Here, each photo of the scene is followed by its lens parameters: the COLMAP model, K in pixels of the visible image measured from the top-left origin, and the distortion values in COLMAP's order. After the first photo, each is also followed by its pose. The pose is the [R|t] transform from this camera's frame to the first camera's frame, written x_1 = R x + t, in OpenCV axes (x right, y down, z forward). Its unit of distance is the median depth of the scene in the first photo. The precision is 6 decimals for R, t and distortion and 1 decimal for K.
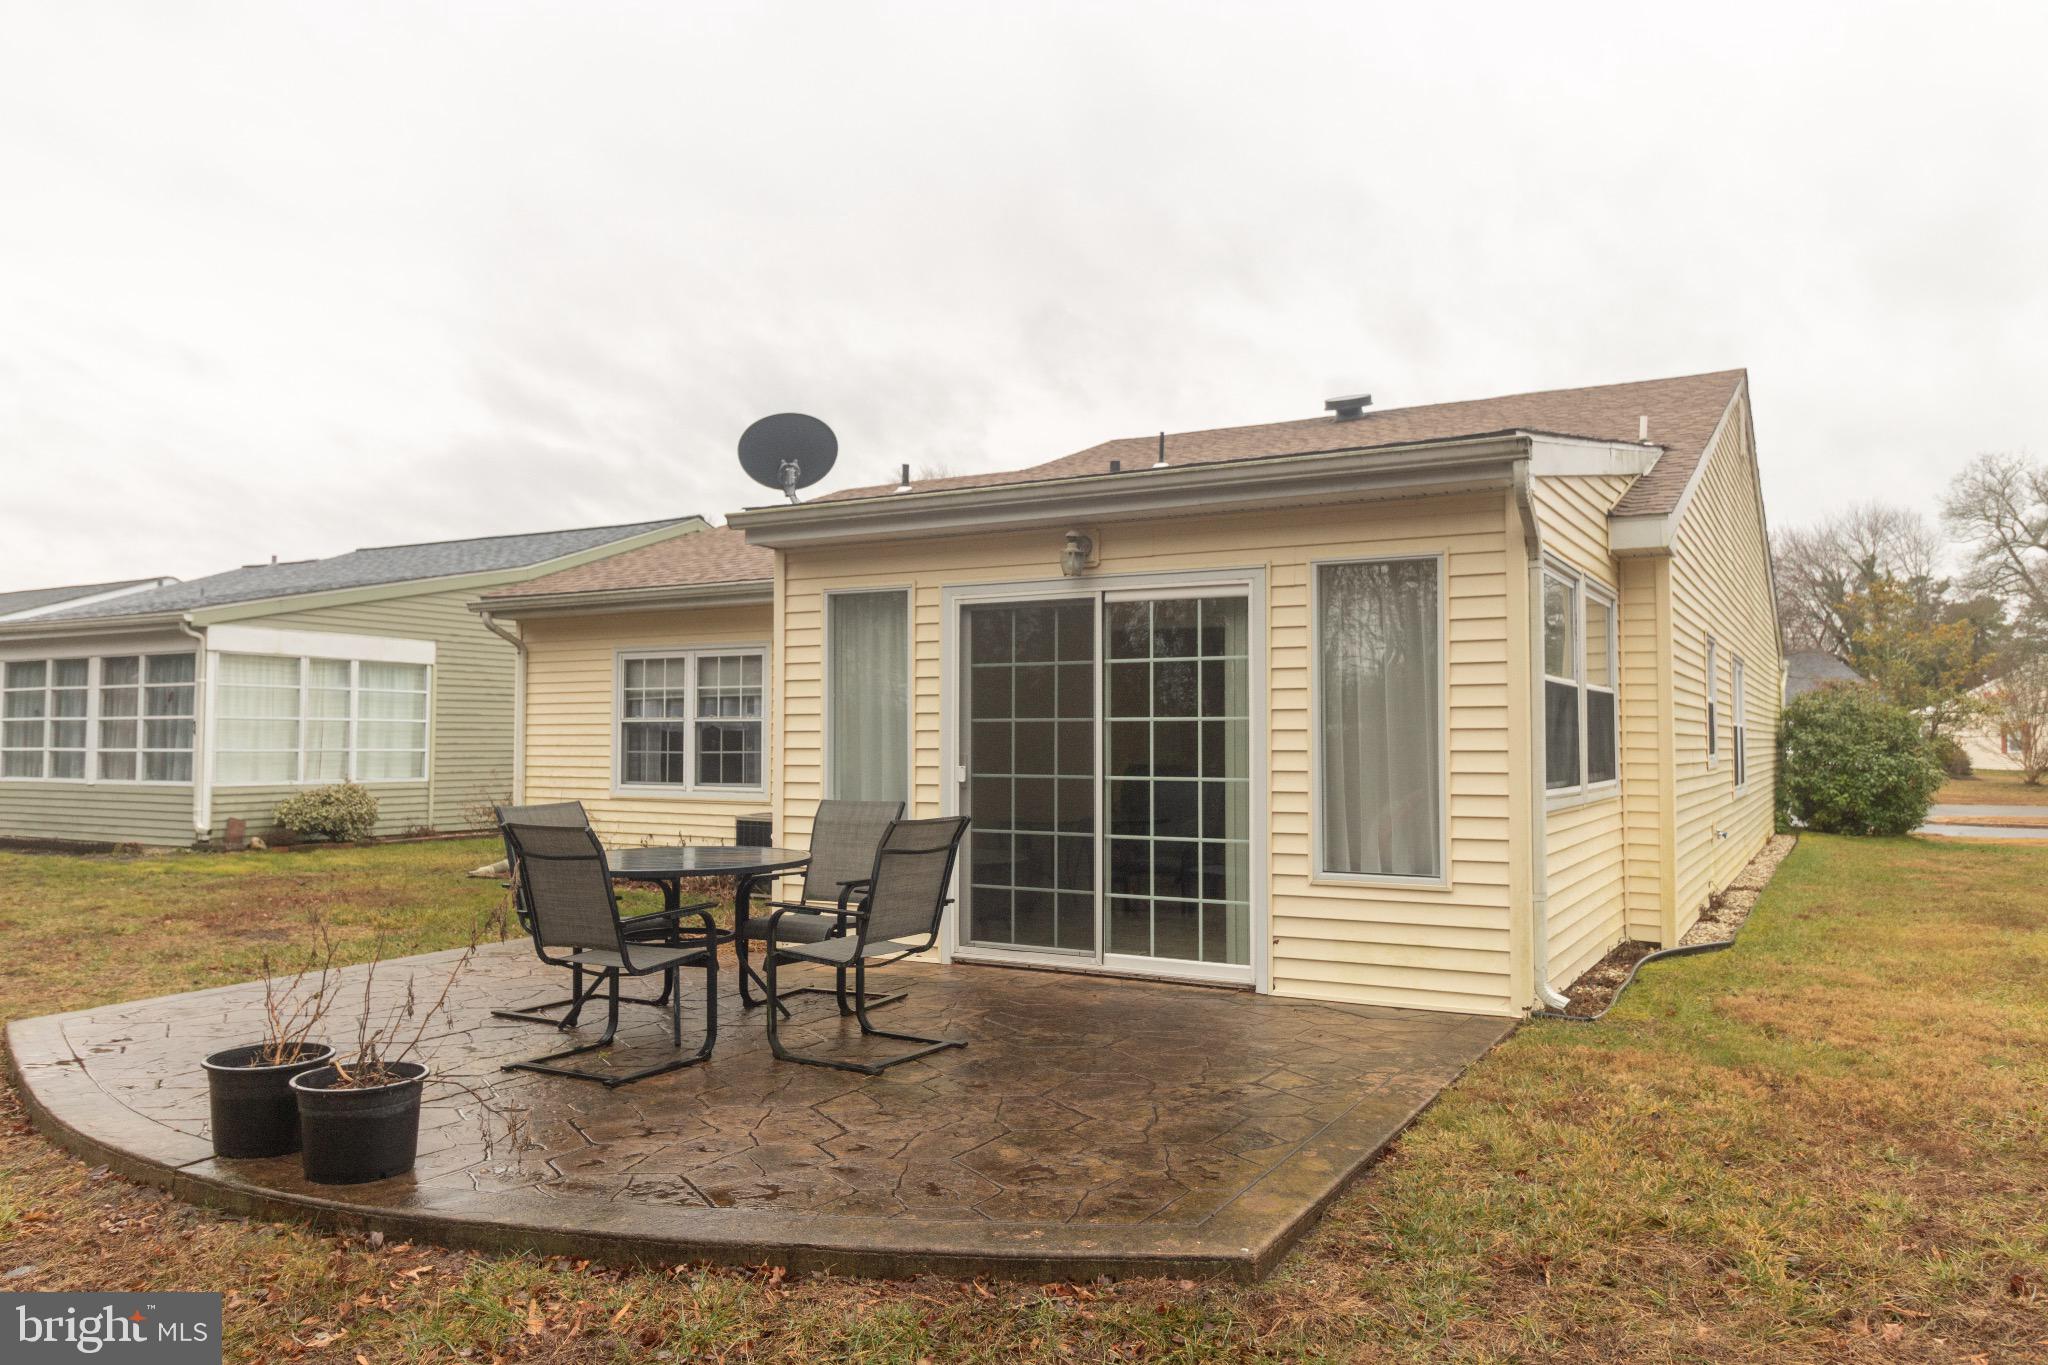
lens RADIAL K [[1442.7, 0, 1024.0], [0, 1442.7, 682.5], [0, 0, 1]] dist [0.000216, -0.000916]
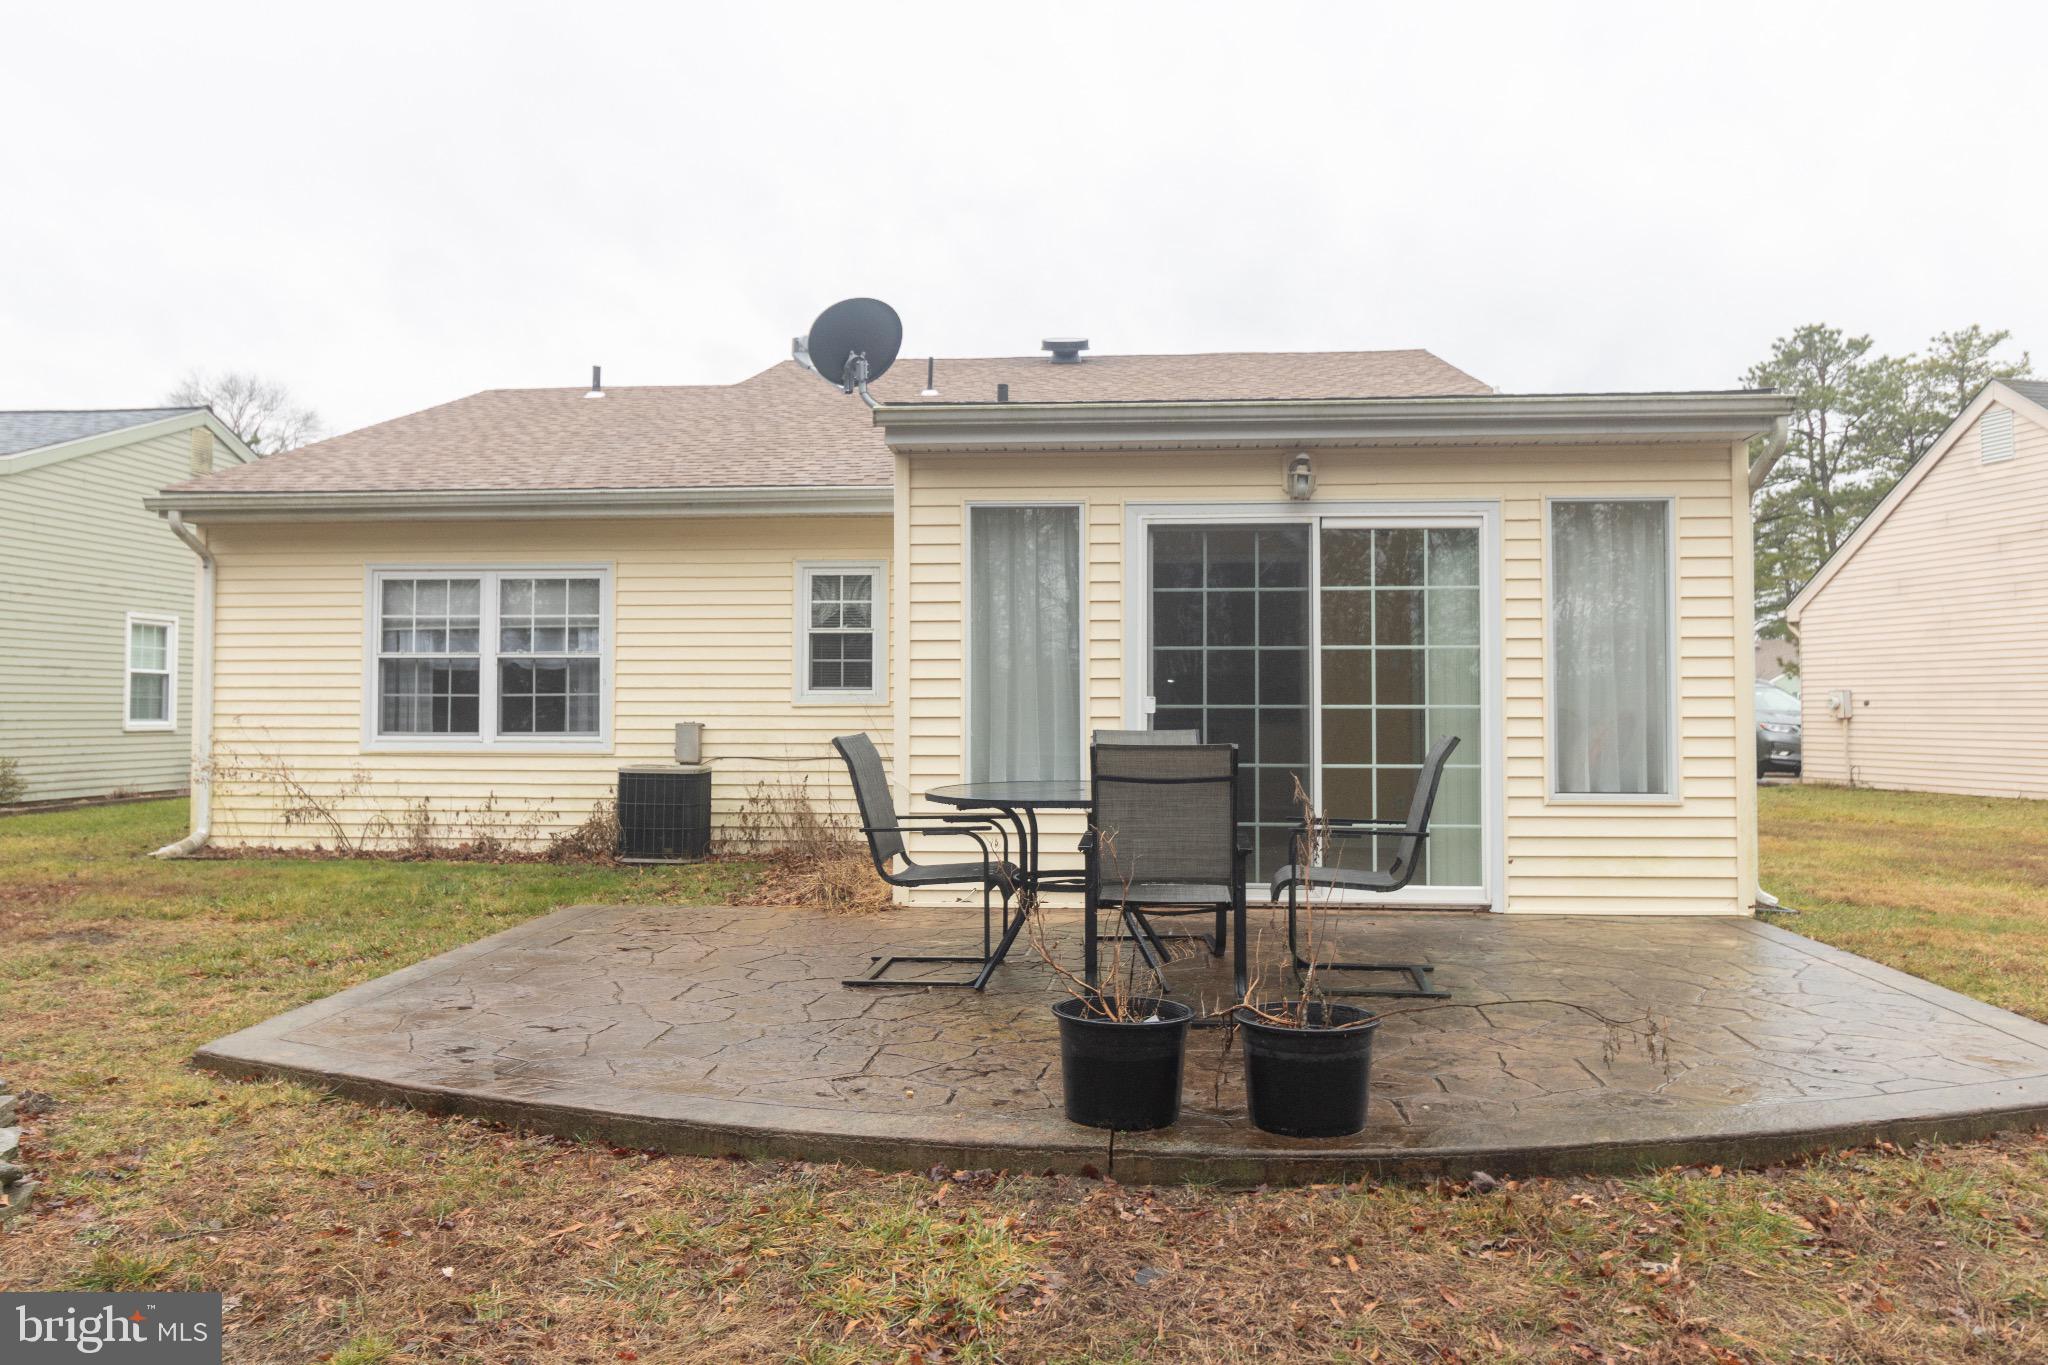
lens RADIAL K [[1549.7, 0, 1024.0], [0, 1549.7, 682.5], [0, 0, 1]] dist [0.005311, -0.004086]
pose [[0.905521, 0.006168, 0.424256, -0.529939], [-0.016923, 0.999624, 0.021587, 0.027488], [-0.423964, -0.026727, 0.905285, 0.117573]]
